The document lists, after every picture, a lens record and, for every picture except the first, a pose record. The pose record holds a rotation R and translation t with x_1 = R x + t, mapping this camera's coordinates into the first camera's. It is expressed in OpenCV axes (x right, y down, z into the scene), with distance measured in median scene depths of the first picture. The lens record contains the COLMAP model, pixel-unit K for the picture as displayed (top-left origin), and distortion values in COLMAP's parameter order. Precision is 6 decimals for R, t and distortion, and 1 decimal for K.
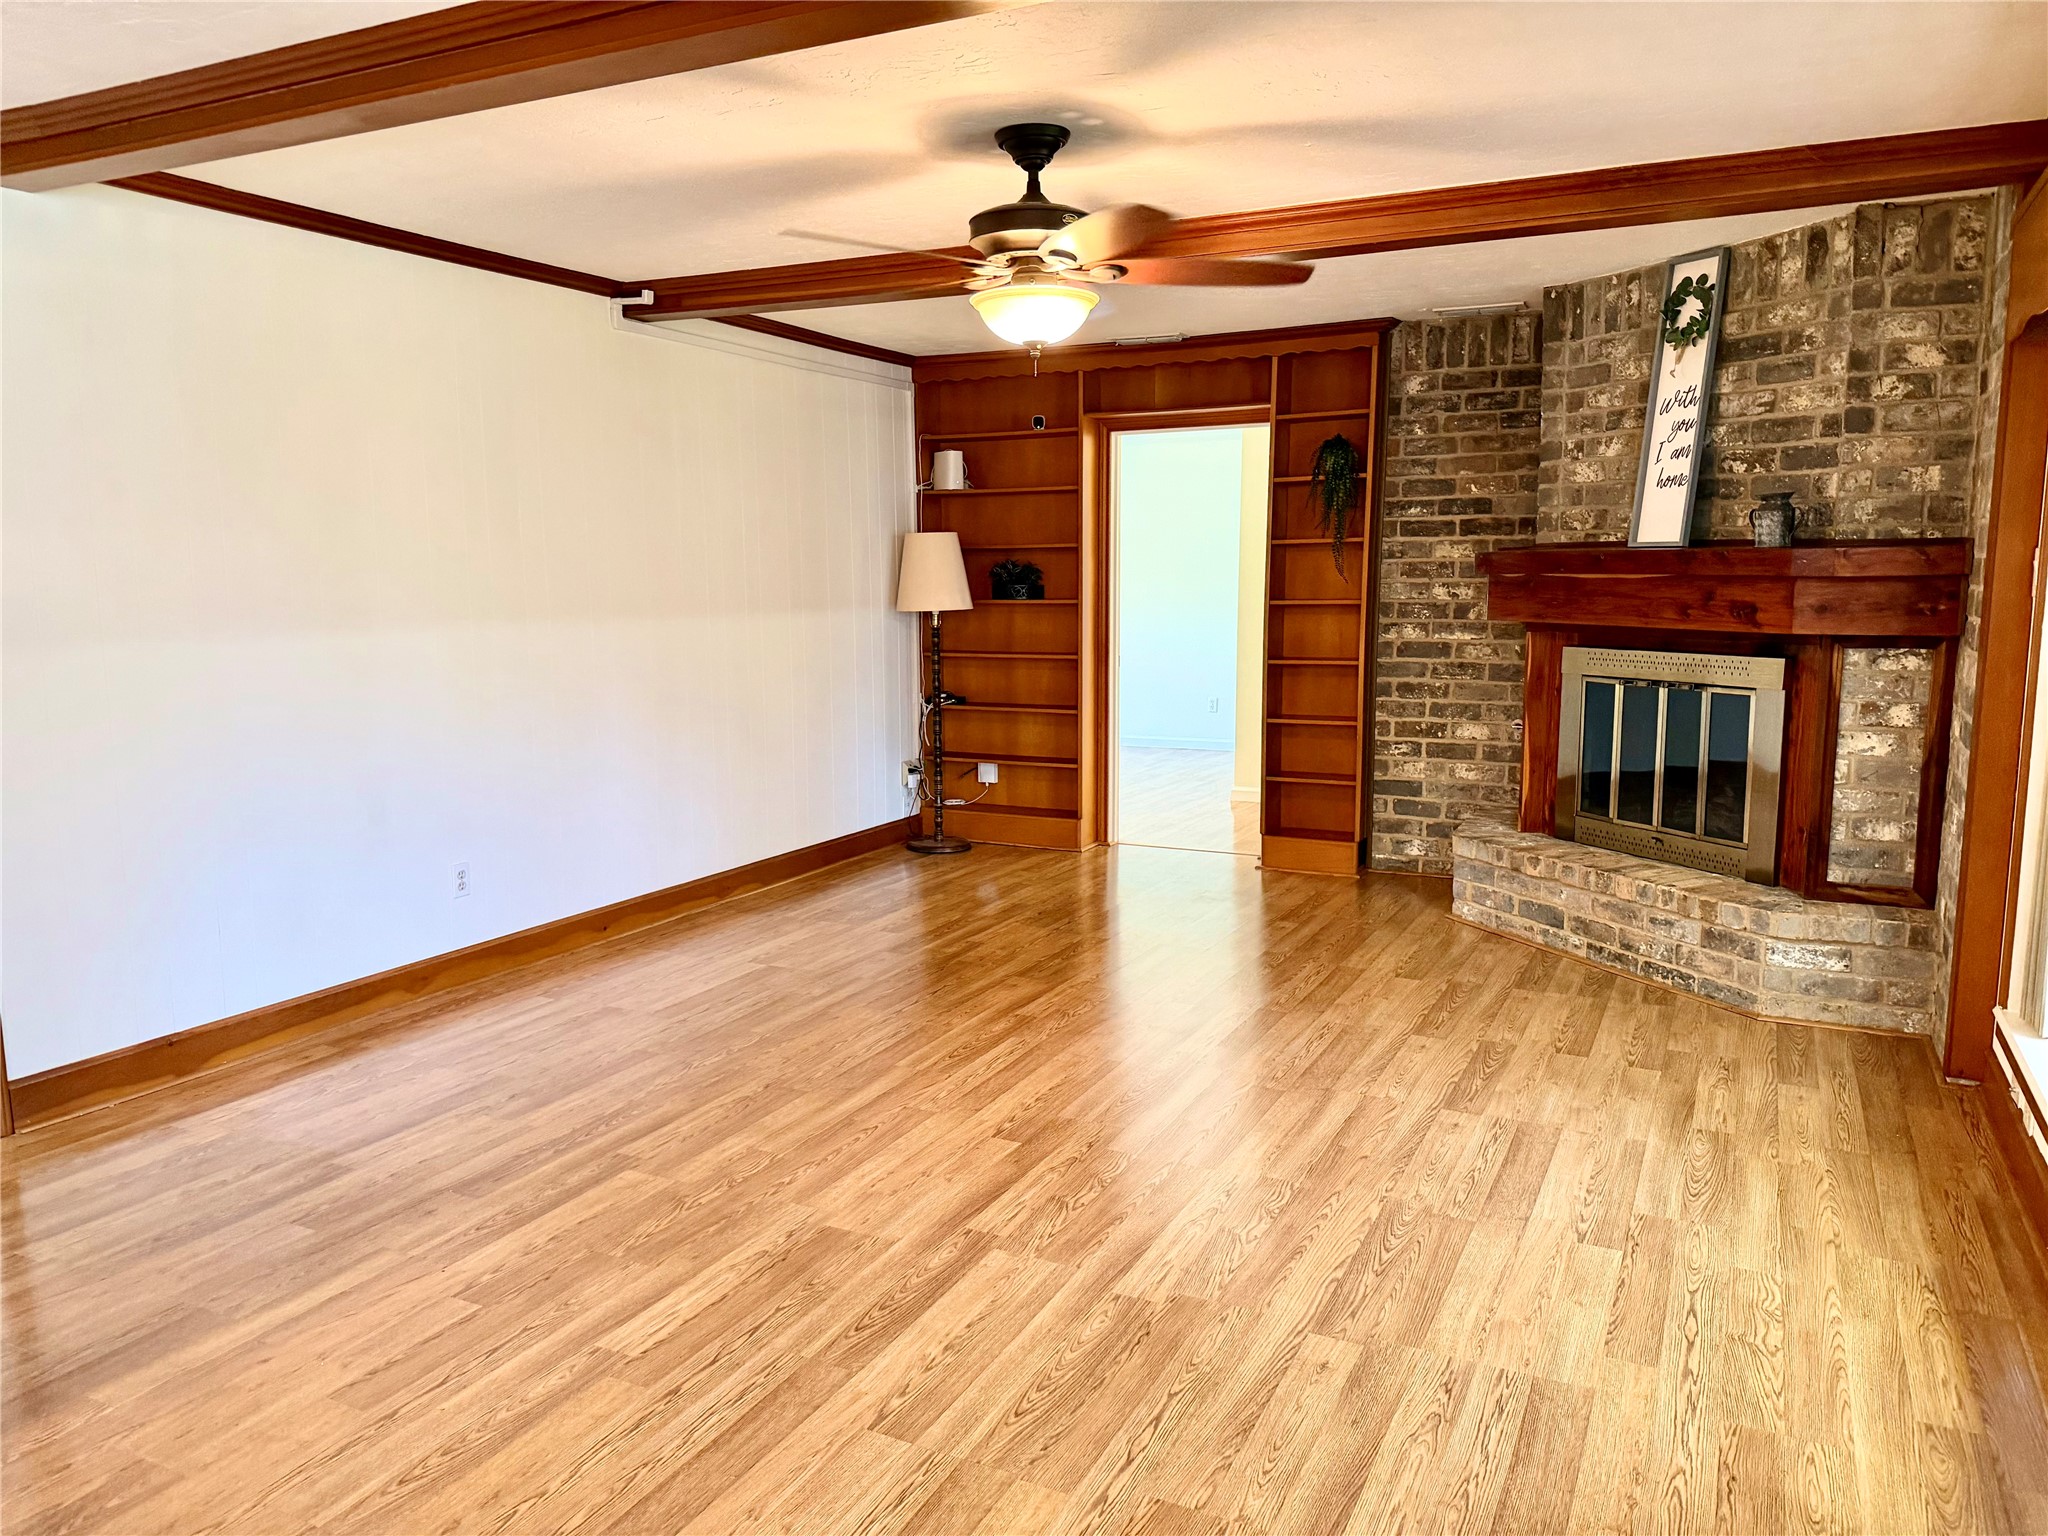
lens RADIAL K [[1406.3, 0, 1024.0], [0, 1406.3, 768.0], [0, 0, 1]] dist [-0.043982, -0.003141]
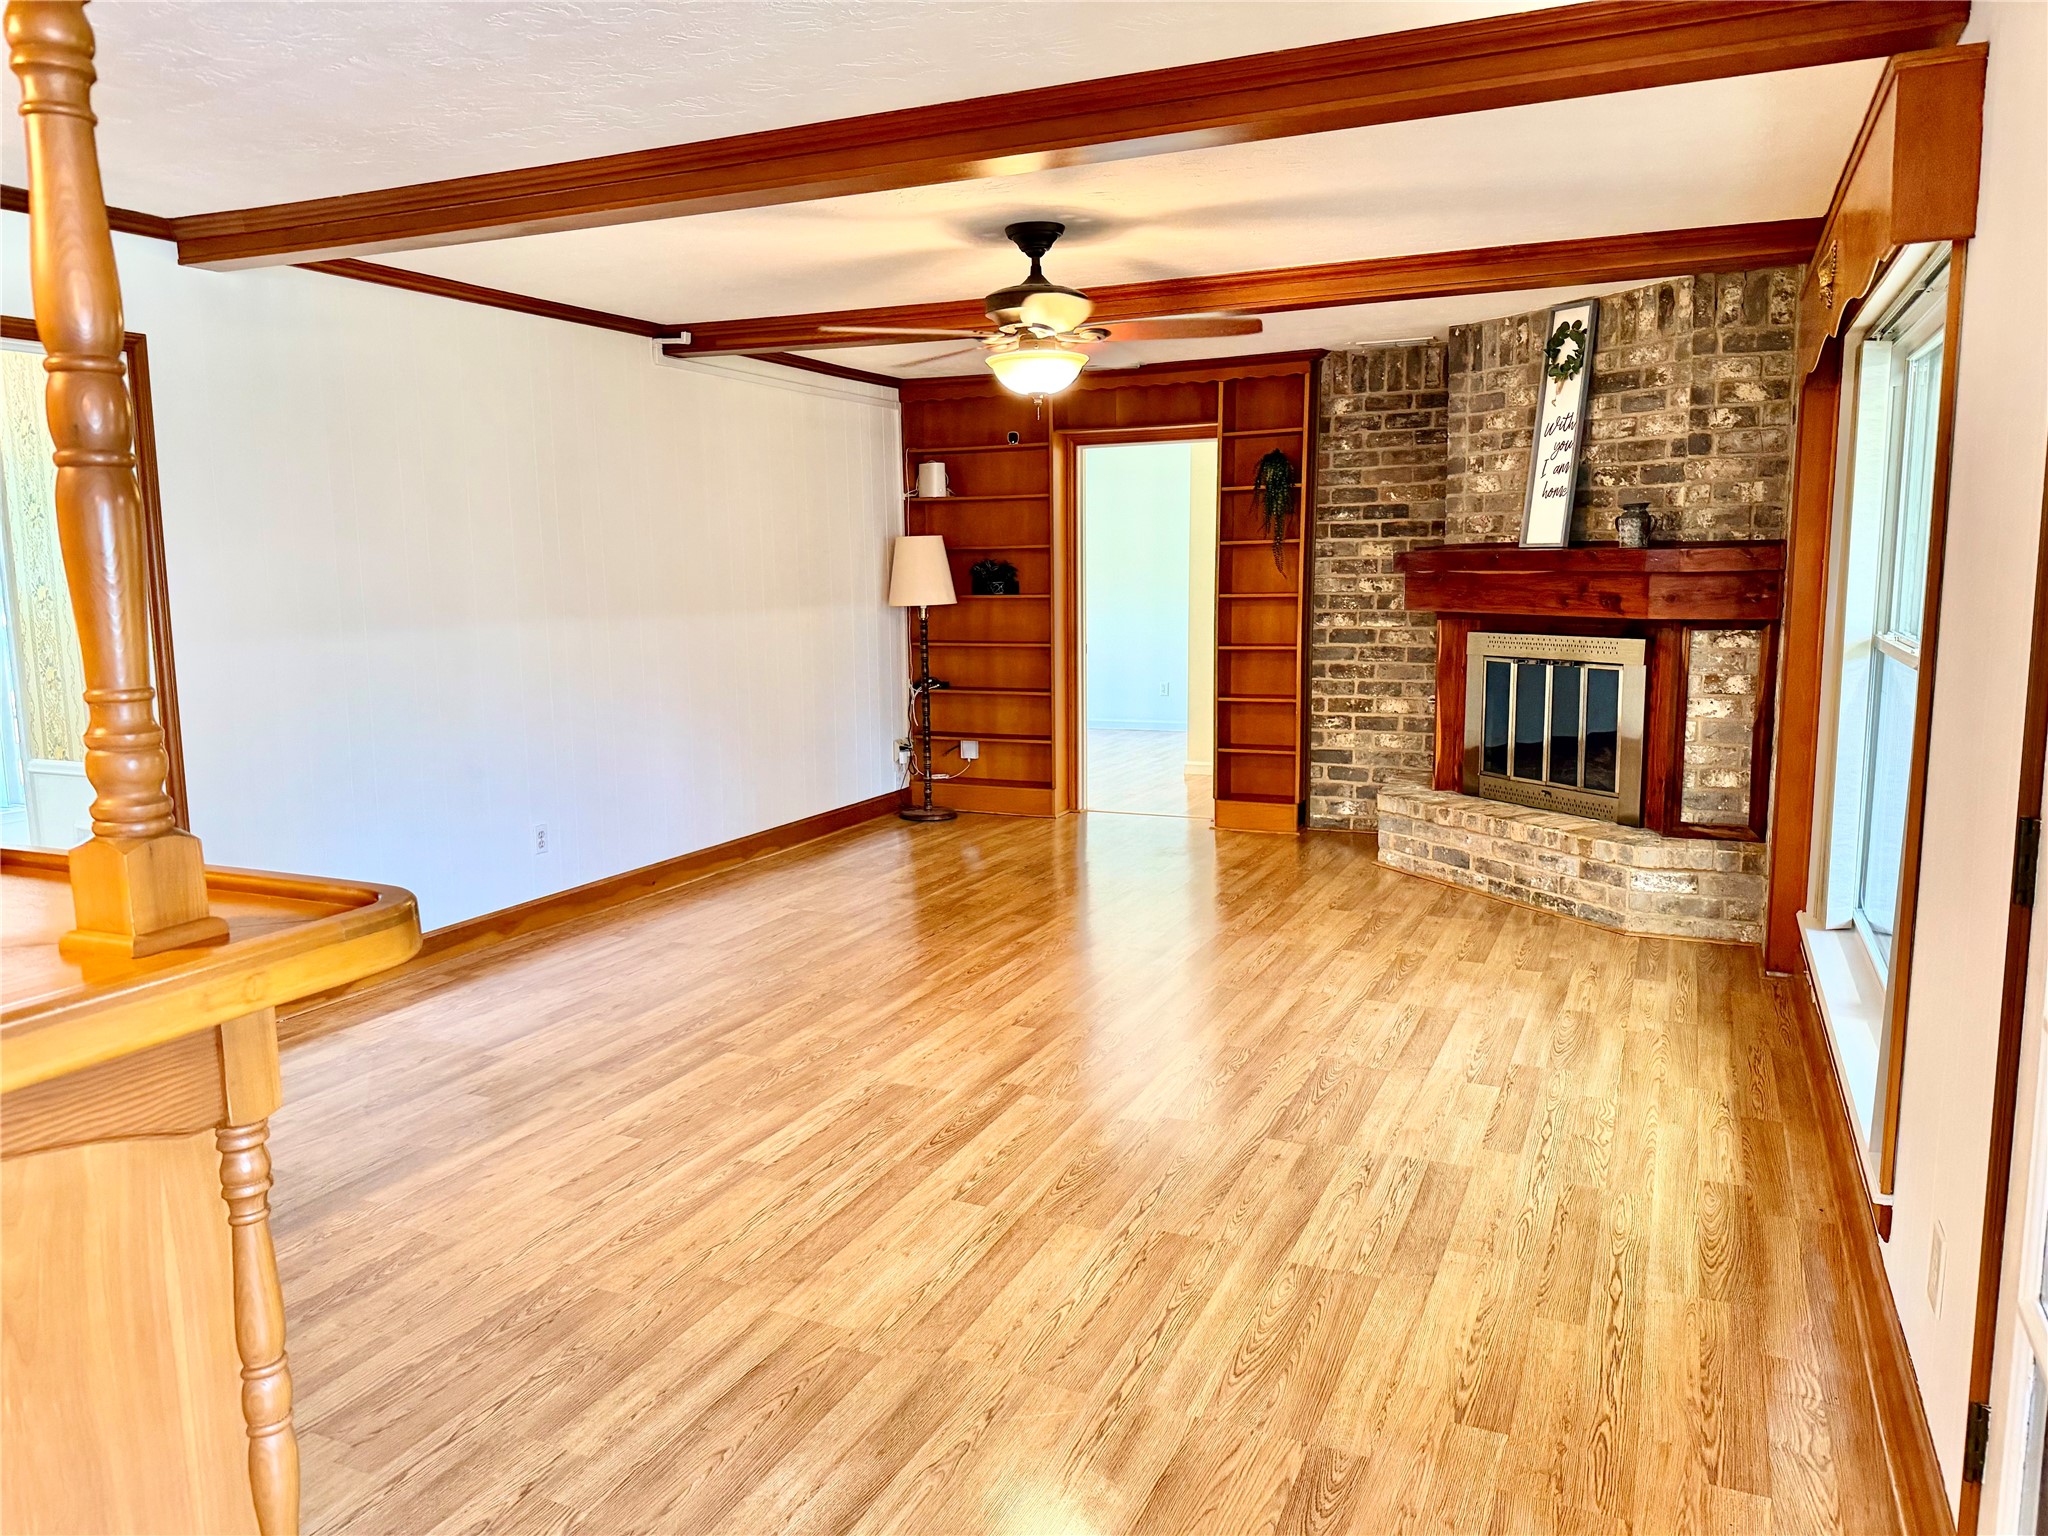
lens RADIAL K [[1468.1, 0, 1024.0], [0, 1468.1, 768.0], [0, 0, 1]] dist [-0.004461, -0.083413]
pose [[0.998728, -0.013172, 0.048665, -0.060933], [0.013107, 0.999913, 0.001649, 0.025602], [-0.048682, -0.001009, 0.998814, -0.264502]]
